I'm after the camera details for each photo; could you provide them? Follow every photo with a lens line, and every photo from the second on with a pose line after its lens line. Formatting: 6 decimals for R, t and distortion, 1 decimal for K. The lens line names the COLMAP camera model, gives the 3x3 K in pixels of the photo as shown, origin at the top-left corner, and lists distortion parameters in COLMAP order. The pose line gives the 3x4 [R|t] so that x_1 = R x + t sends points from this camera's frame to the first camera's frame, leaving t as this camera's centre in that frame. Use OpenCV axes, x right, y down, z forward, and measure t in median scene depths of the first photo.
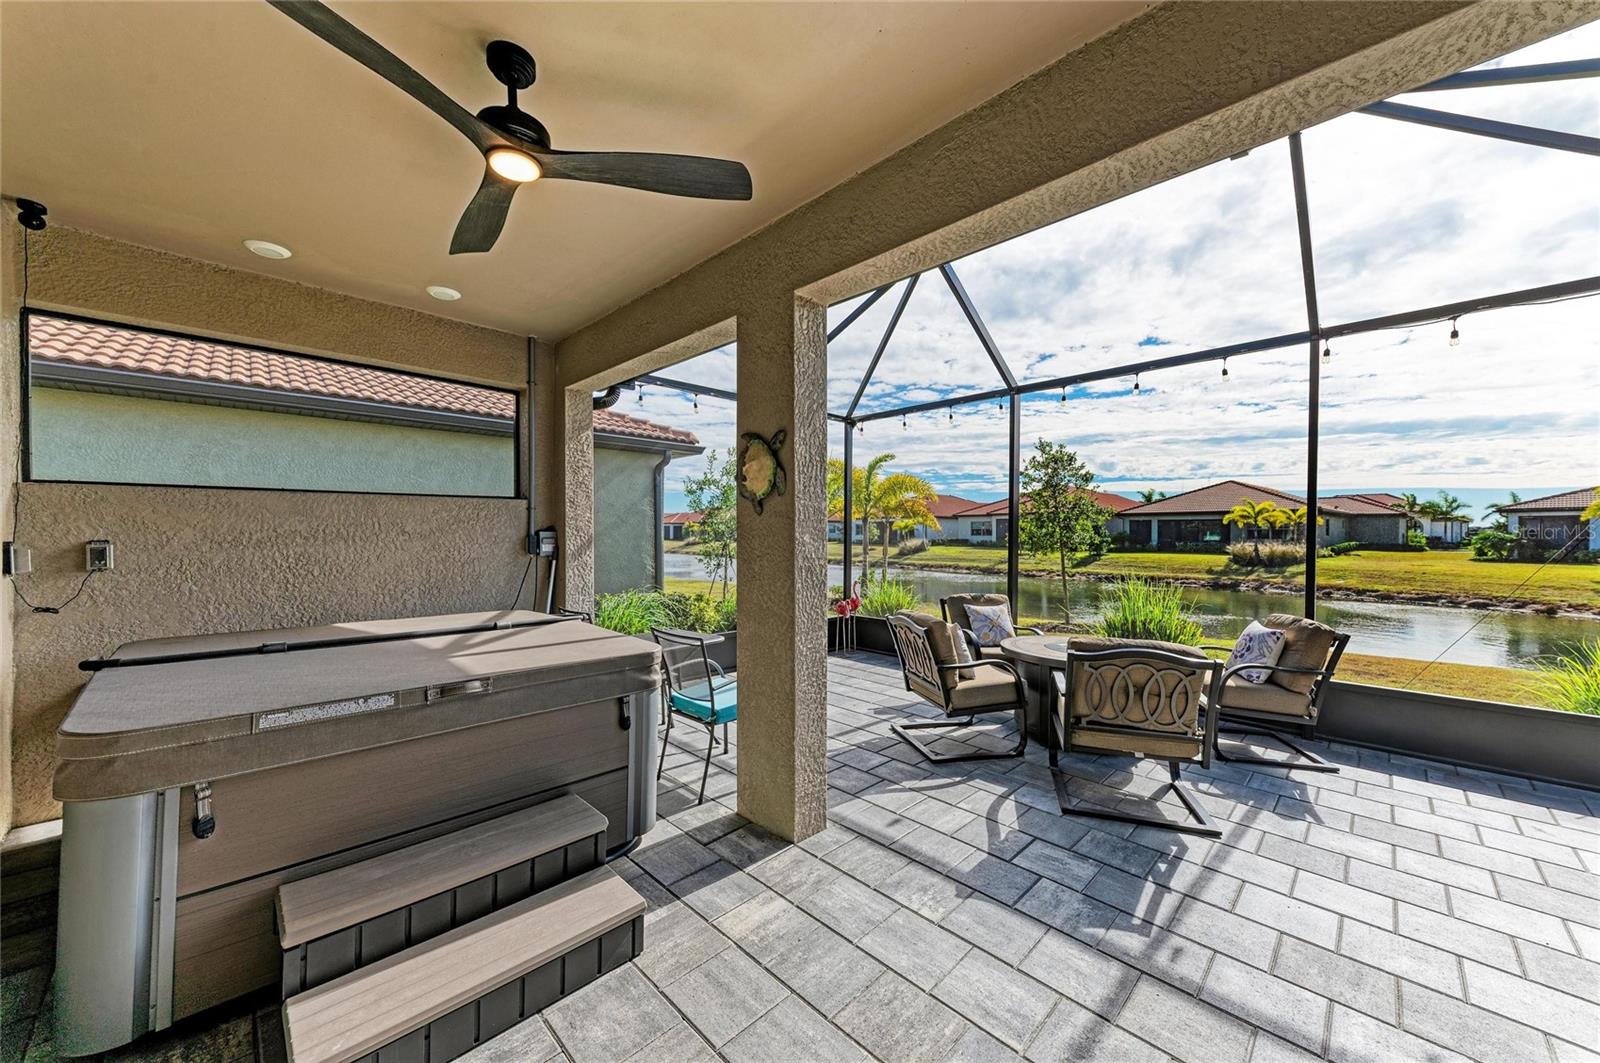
lens RADIAL K [[587.9, 0, 801.1], [0, 587.9, 536.2], [0, 0, 1]] dist [0.019032, -0.005288]
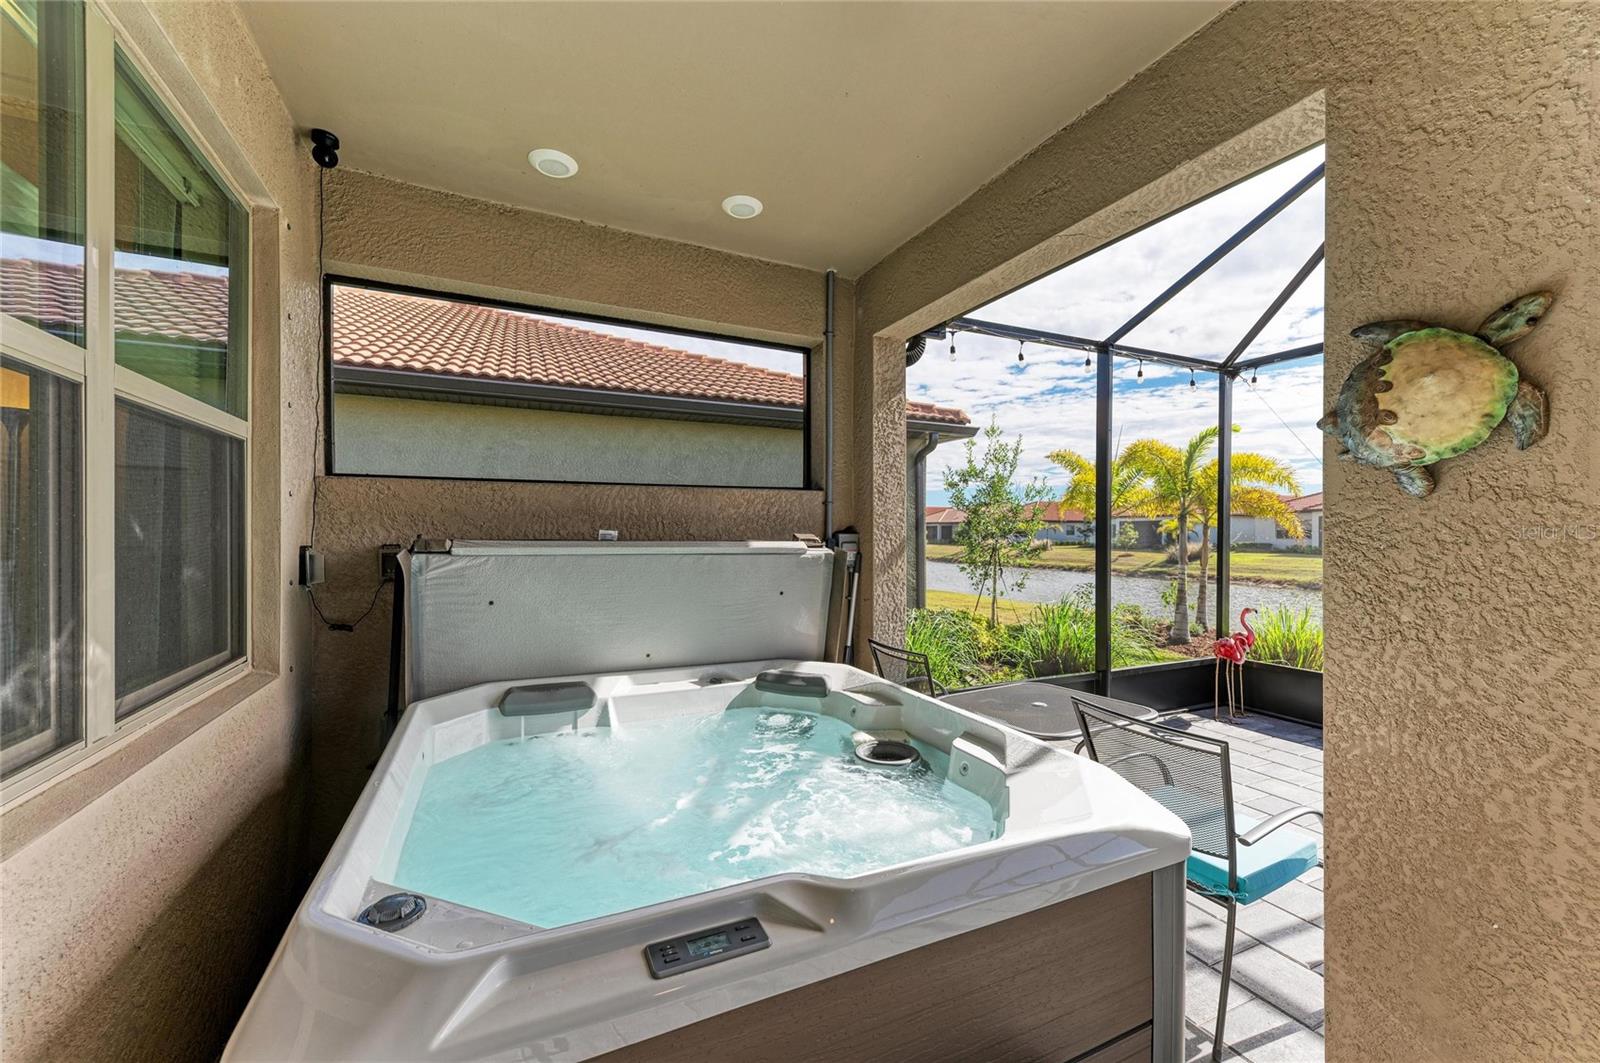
lens RADIAL K [[627.1, 0, 790.5], [0, 627.1, 538.9], [0, 0, 1]] dist [0.010345, 0.000526]
pose [[0.939482, 0.002929, -0.342585, -0.154687], [-0.002418, 0.999995, 0.001919, -0.001597], [0.342589, -0.000974, 0.939485, 0.161122]]
